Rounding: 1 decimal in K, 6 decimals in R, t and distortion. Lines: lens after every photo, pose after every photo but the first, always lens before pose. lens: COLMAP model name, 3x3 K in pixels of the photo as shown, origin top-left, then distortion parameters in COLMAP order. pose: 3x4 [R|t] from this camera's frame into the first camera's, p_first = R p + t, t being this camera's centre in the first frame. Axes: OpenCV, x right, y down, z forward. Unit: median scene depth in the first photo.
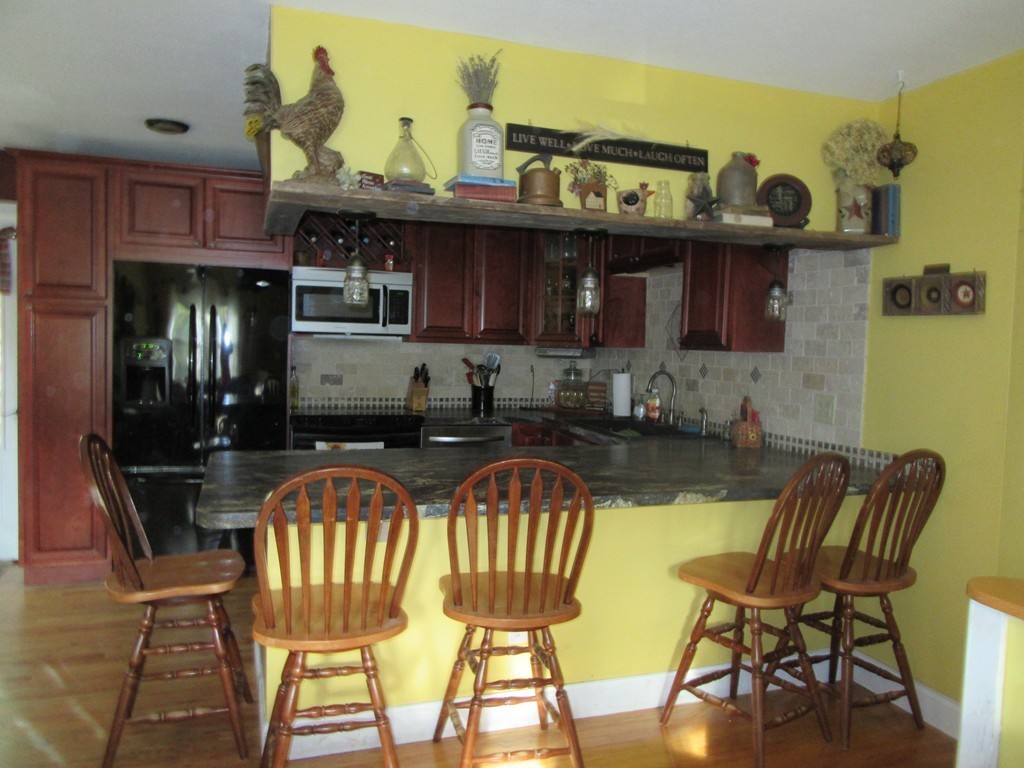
lens RADIAL K [[764.1, 0, 510.1], [0, 764.1, 387.7], [0, 0, 1]] dist [-0.003139, -0.009931]
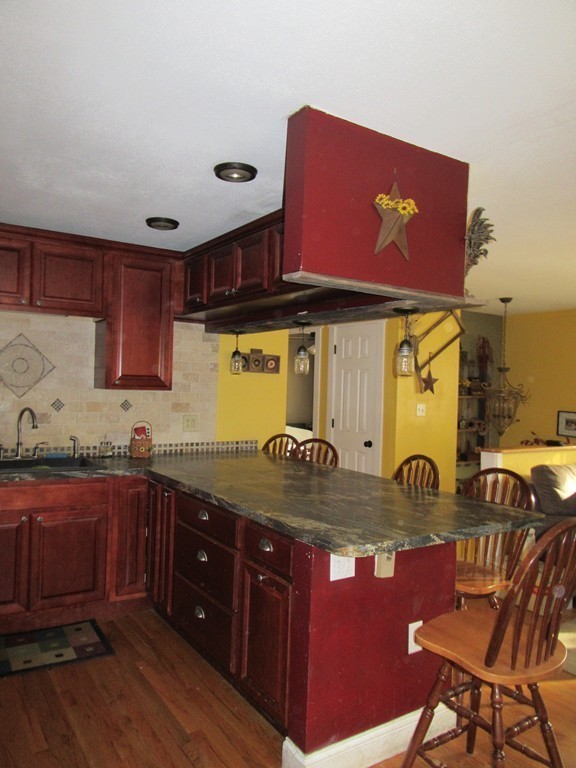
lens RADIAL K [[573.0, 0, 285.7], [0, 573.0, 383.4], [0, 0, 1]] dist [-0.003139, -0.009931]
pose [[-0.236085, -0.030503, 0.971254, -1.027862], [0.019906, 0.999146, 0.036217, -0.120369], [-0.971528, 0.027884, -0.235276, 1.298798]]
